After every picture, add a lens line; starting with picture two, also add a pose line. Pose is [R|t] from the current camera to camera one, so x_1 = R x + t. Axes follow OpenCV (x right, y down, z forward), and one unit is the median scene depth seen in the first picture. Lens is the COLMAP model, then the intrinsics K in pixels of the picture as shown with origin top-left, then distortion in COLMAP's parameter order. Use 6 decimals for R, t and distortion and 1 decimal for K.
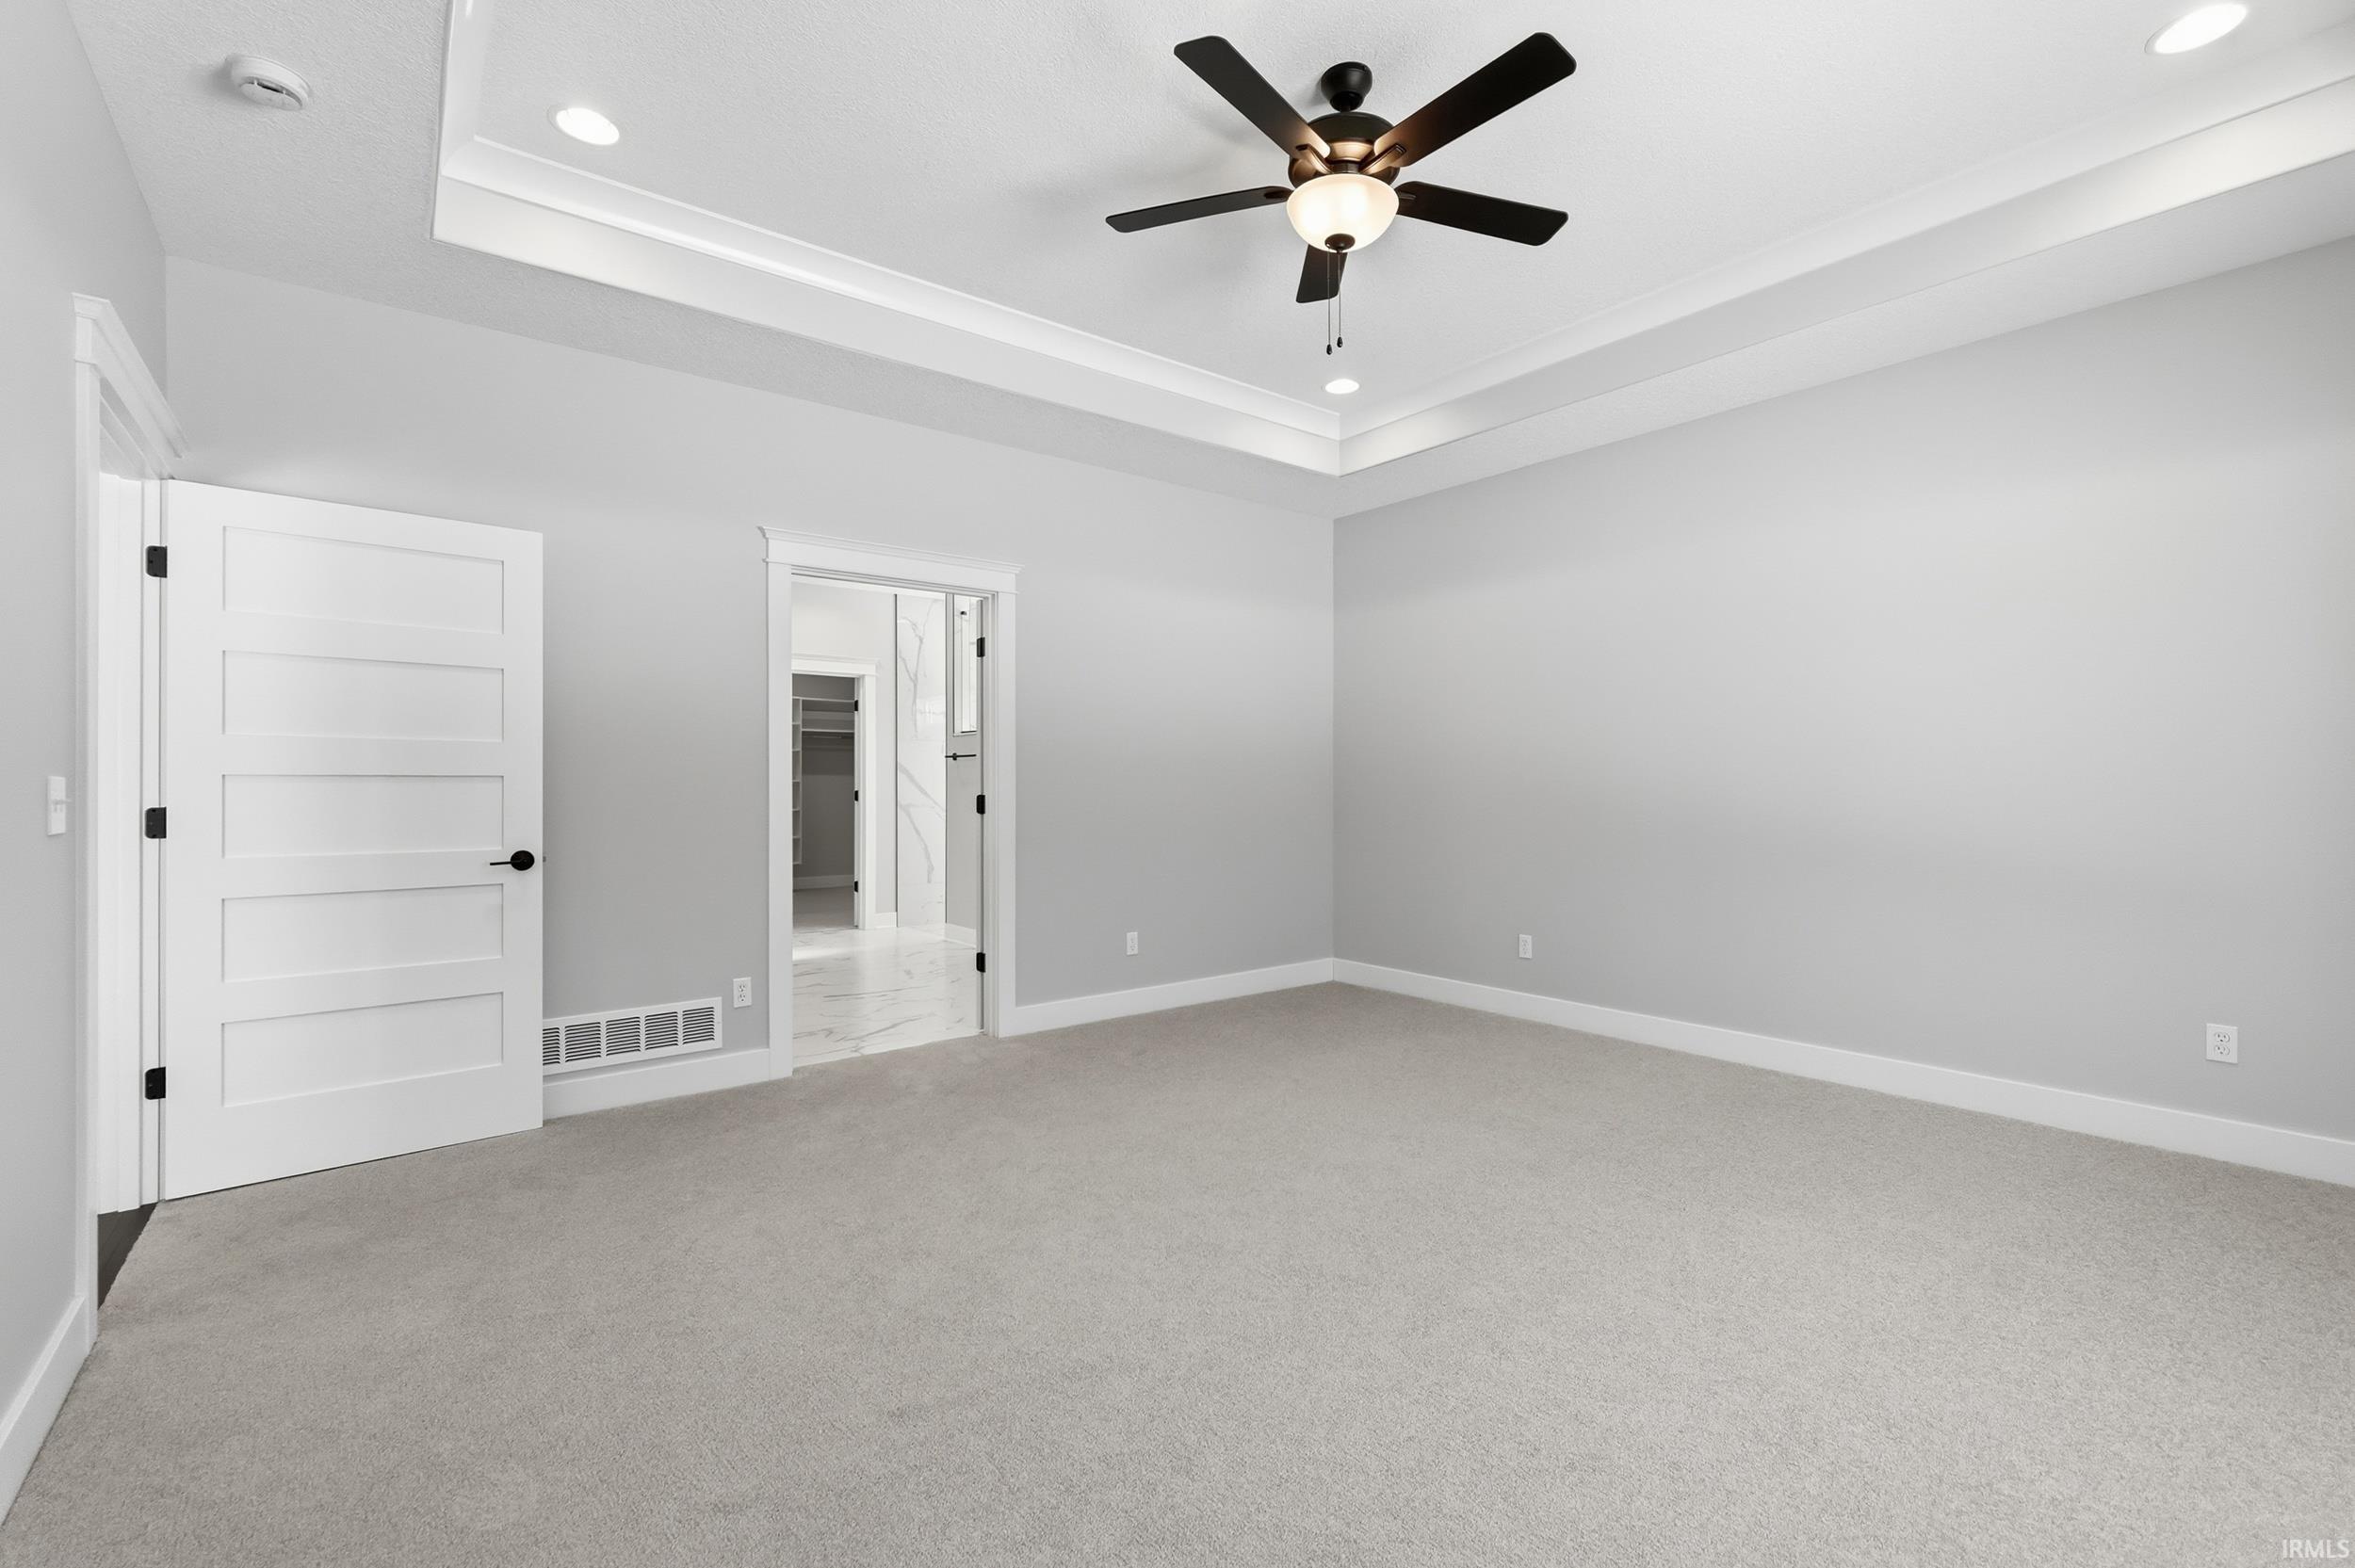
lens RADIAL K [[1010.0, 0, 1176.2], [0, 1010.0, 780.1], [0, 0, 1]] dist [0.000640, 0.000290]
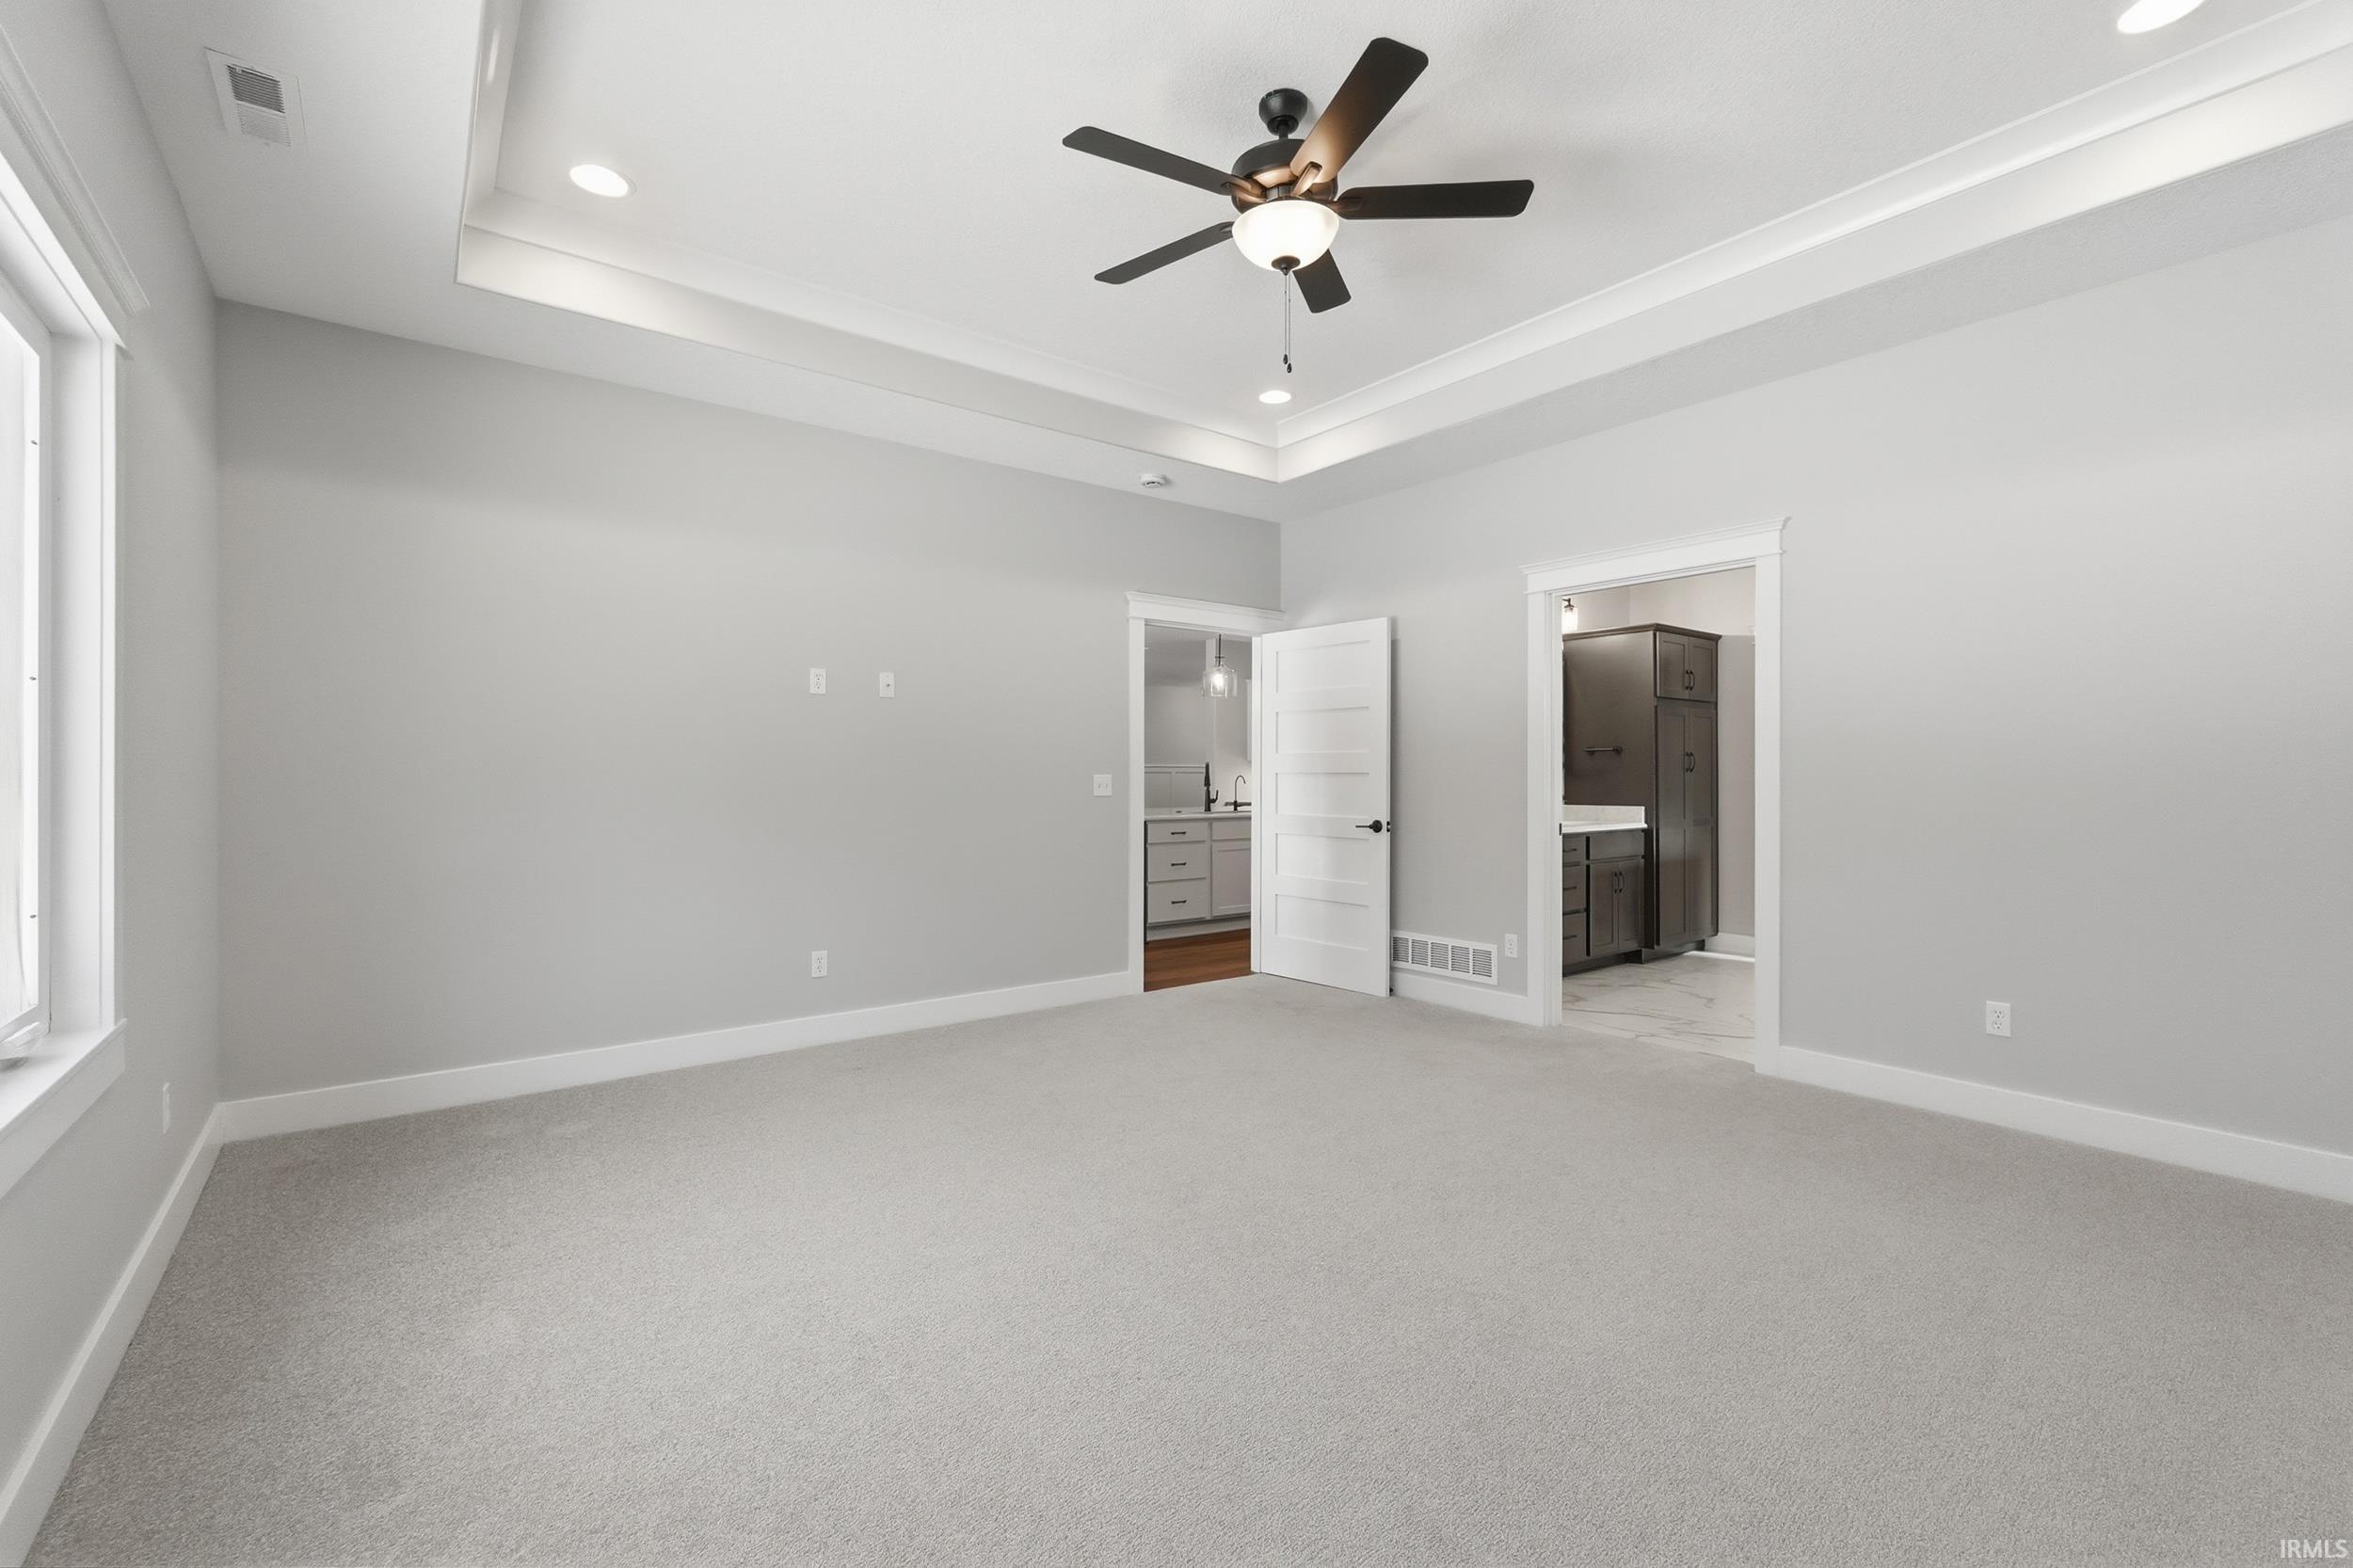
lens RADIAL K [[1009.3, 0, 1175.2], [0, 1009.3, 780.1], [0, 0, 1]] dist [0.000640, 0.000290]
pose [[-0.008492, -0.002929, -0.999960, 0.926478], [-0.002624, 0.999992, -0.002907, 0.012584], [0.999961, 0.002599, -0.008499, 0.678572]]
